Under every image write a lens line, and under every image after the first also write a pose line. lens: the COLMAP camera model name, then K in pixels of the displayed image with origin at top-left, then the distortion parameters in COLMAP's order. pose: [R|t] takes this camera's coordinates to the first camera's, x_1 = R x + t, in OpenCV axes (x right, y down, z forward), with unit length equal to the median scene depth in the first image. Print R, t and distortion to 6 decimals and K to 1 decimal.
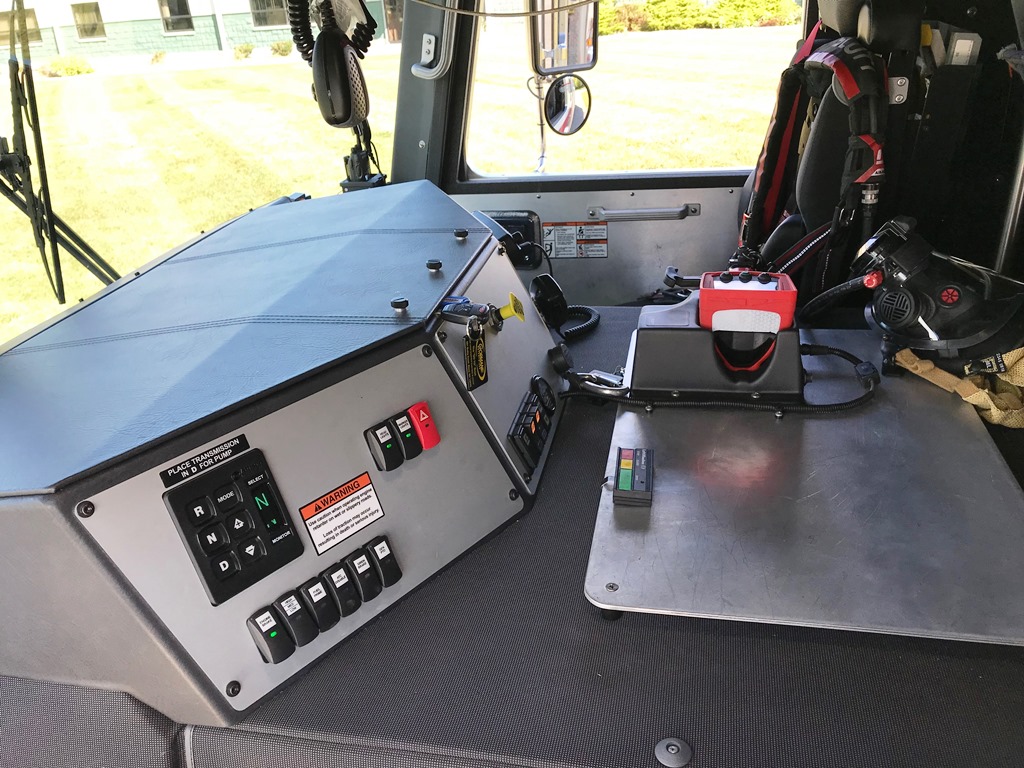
lens RADIAL K [[849.8, 0, 507.9], [0, 849.8, 377.0], [0, 0, 1]] dist [0.056471, -0.063289]
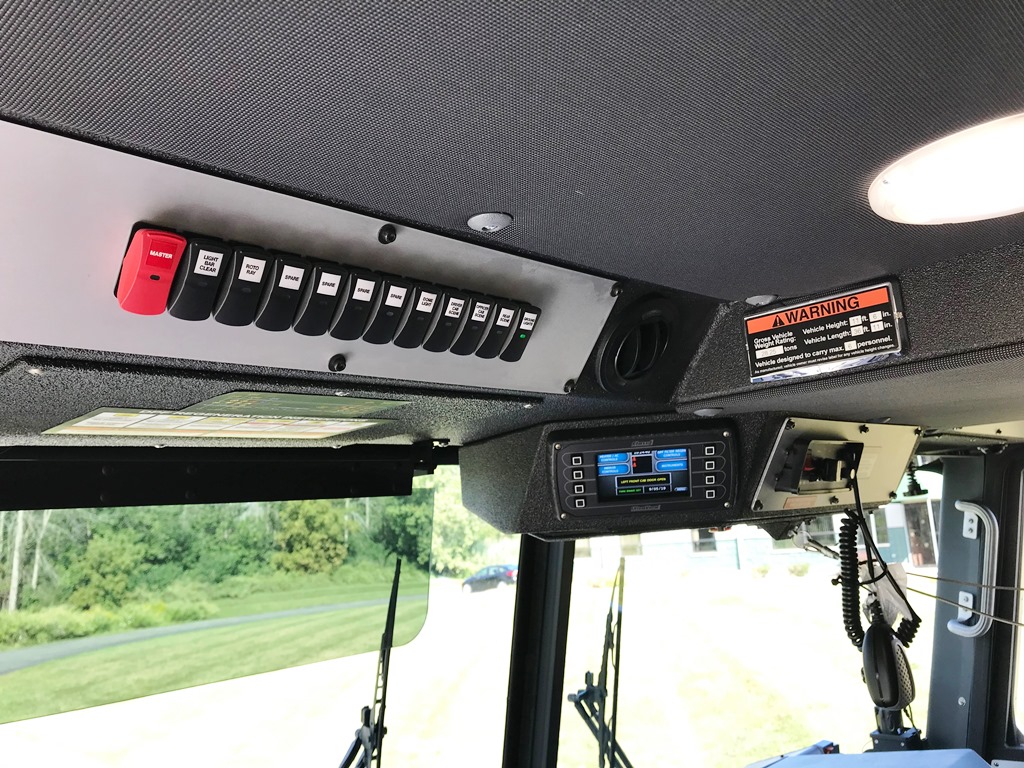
lens RADIAL K [[849.8, 0, 518.5], [0, 849.8, 378.6], [0, 0, 1]] dist [0.056471, -0.063289]
pose [[0.852245, -0.088355, -0.515627, 0.006095], [-0.210724, 0.844159, -0.492941, -0.001710], [0.478825, 0.528761, 0.700812, -0.150469]]
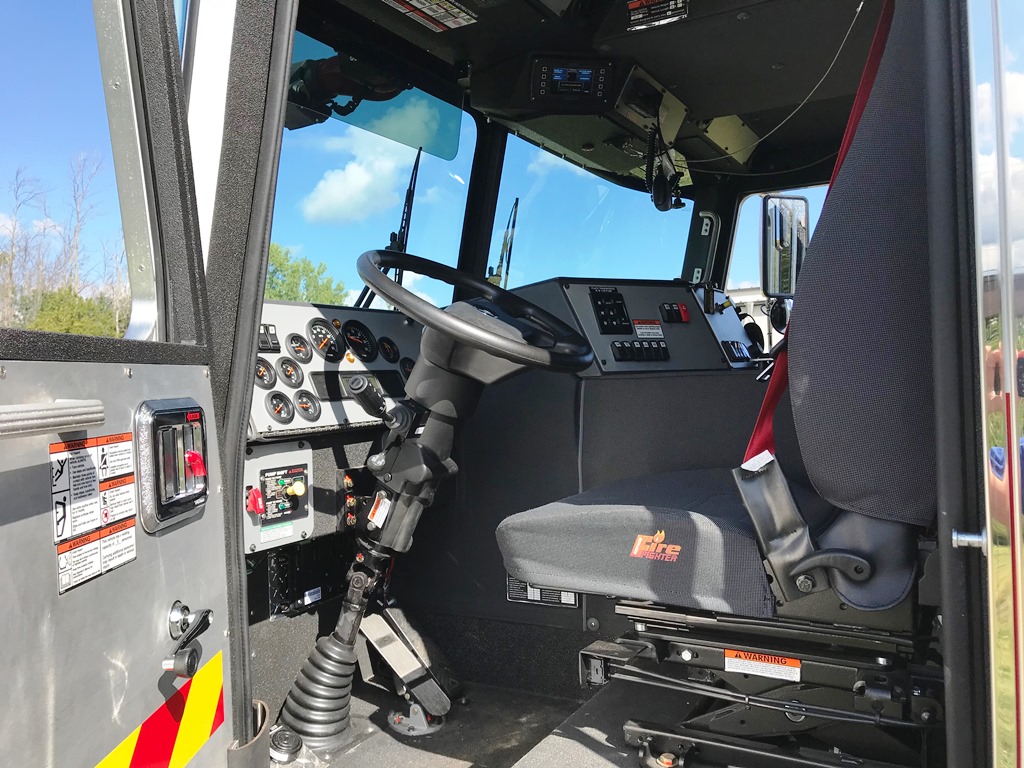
lens RADIAL K [[849.8, 0, 511.7], [0, 849.8, 384.3], [0, 0, 1]] dist [0.056471, -0.063289]
pose [[0.953964, 0.038884, -0.297389, 0.098341], [-0.157664, 0.908515, -0.386966, 0.775604], [0.255135, 0.416040, 0.872821, -0.692948]]
